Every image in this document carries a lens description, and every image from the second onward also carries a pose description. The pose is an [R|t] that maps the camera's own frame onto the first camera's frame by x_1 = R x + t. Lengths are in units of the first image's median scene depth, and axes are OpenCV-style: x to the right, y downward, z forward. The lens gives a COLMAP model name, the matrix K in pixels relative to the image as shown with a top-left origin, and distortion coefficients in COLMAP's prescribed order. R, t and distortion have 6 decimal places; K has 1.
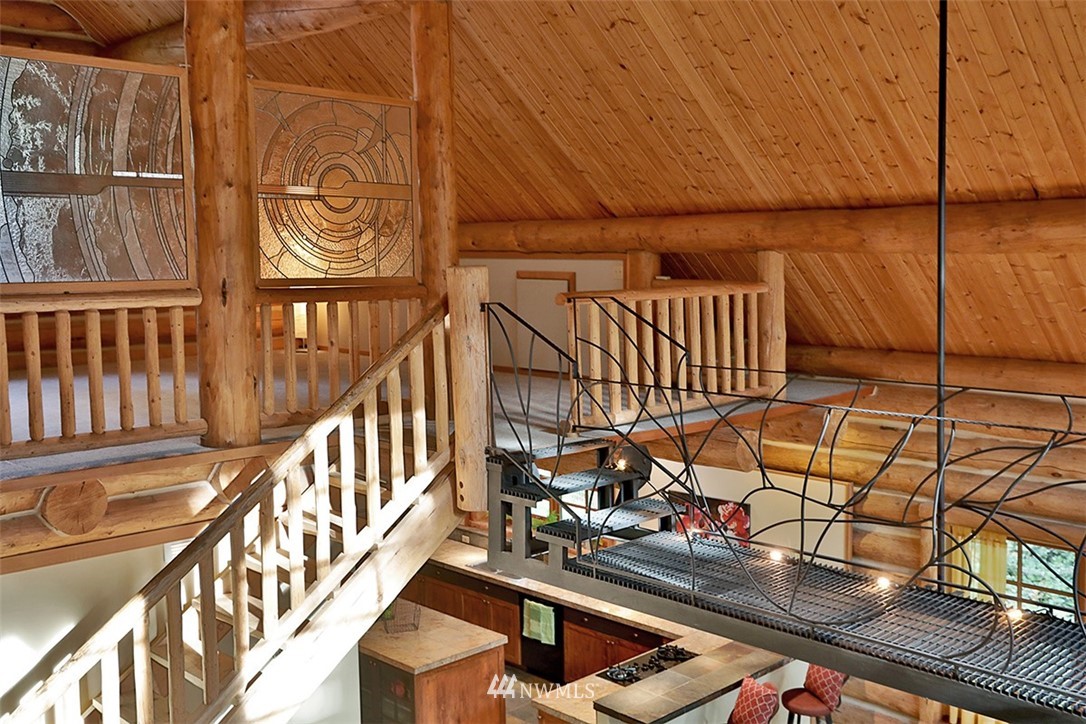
lens RADIAL K [[1121.9, 0, 536.7], [0, 1121.9, 334.3], [0, 0, 1]] dist [0.065577, -0.004986]
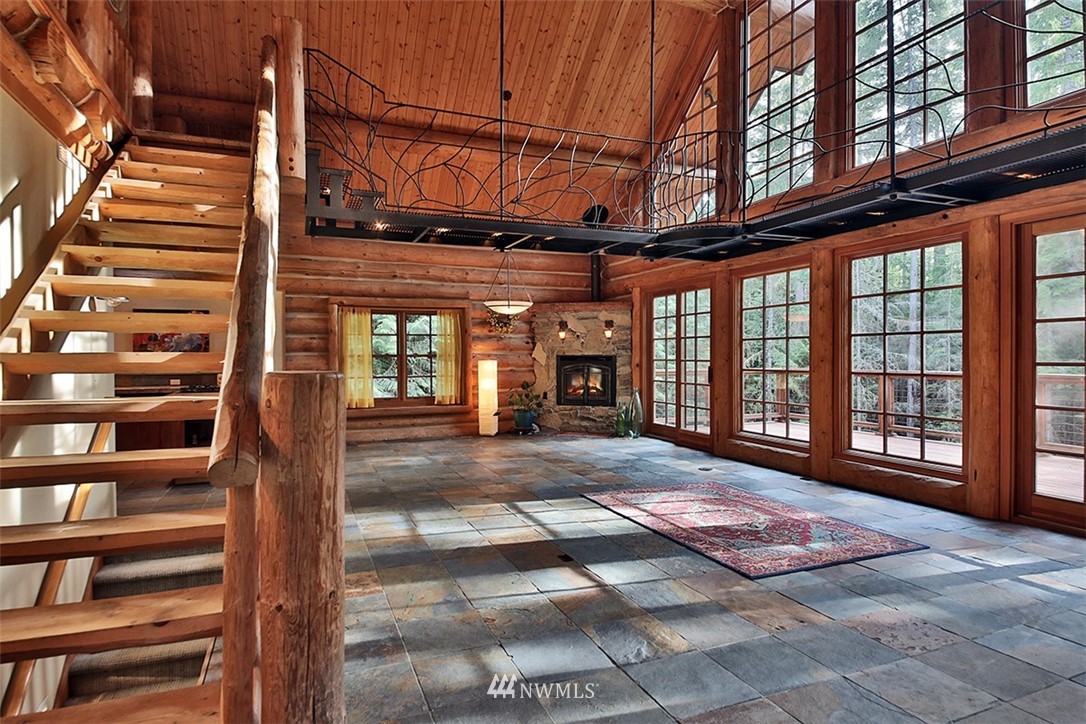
lens RADIAL K [[624.4, 0, 542.1], [0, 624.4, 366.1], [0, 0, 1]] dist [0.046320, -0.000351]
pose [[0.371370, -0.008004, 0.928450, -0.494513], [0.073330, 0.997092, -0.020735, 0.301812], [-0.925585, 0.075784, 0.370877, 0.263181]]
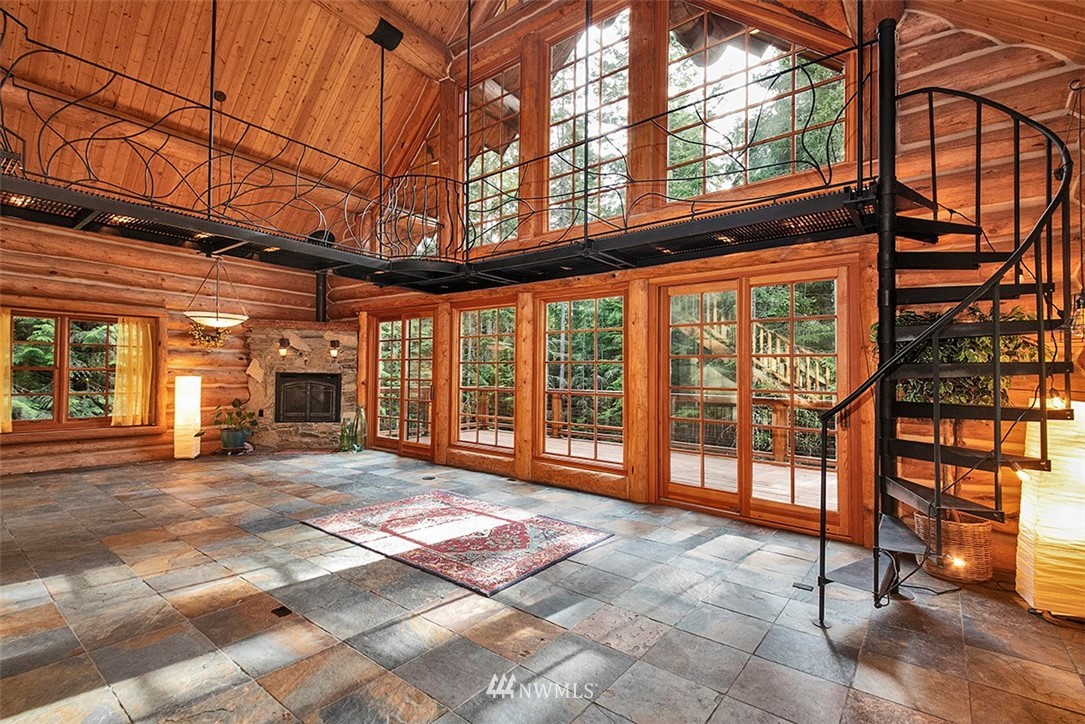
lens RADIAL K [[499.3, 0, 546.7], [0, 499.3, 370.5], [0, 0, 1]] dist [0.077222, -0.044680]
pose [[-0.133827, 0.017386, 0.990852, -0.406866], [0.062173, 0.998024, -0.009115, 0.296123], [-0.989053, 0.060385, -0.134643, 0.297935]]
